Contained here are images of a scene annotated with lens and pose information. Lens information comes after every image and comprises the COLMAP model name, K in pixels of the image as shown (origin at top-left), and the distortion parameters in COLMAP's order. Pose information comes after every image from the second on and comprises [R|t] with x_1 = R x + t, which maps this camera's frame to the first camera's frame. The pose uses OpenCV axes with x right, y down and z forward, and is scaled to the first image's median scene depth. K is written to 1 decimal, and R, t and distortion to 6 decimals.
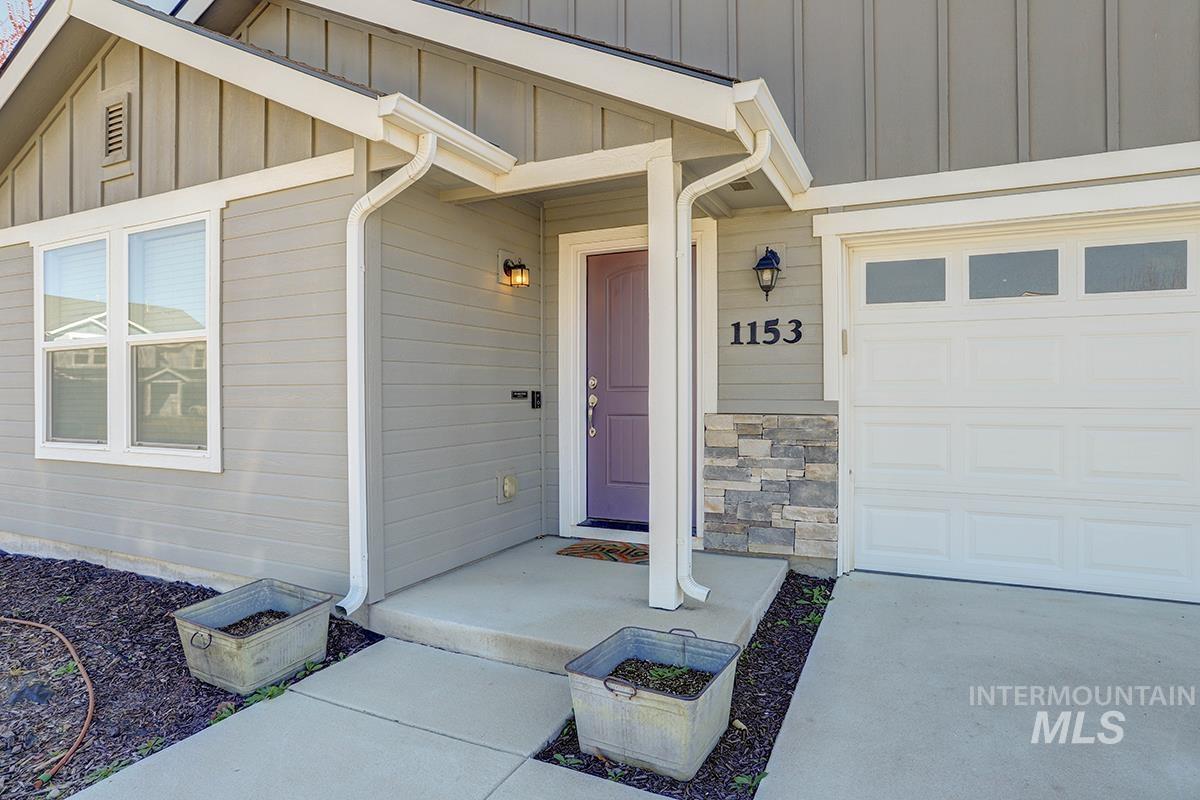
lens RADIAL K [[664.4, 0, 599.5], [0, 664.4, 399.1], [0, 0, 1]] dist [-0.033410, 0.003949]
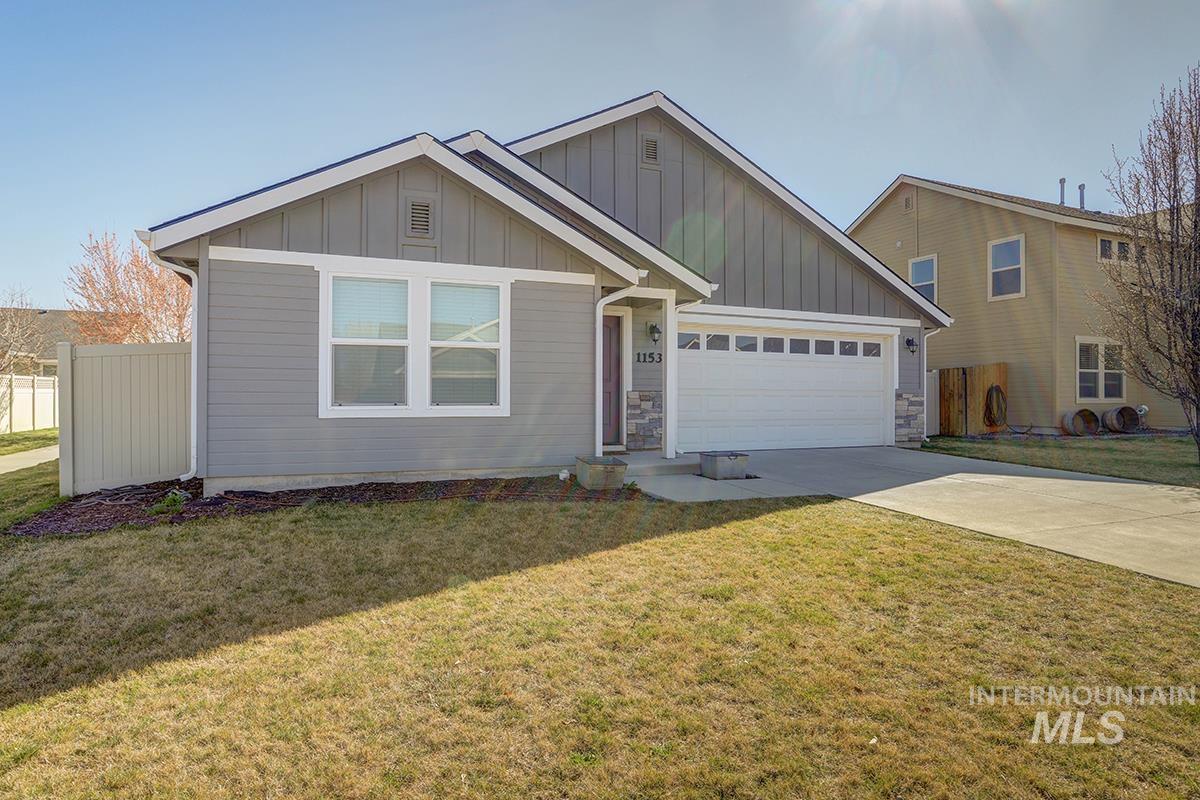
lens RADIAL K [[664.4, 0, 598.7], [0, 664.4, 398.6], [0, 0, 1]] dist [-0.033410, 0.003949]
pose [[0.656153, 0.003067, 0.754622, -1.726839], [0.005446, 0.999946, -0.008800, 0.070846], [-0.754608, 0.009884, 0.656101, -0.463667]]
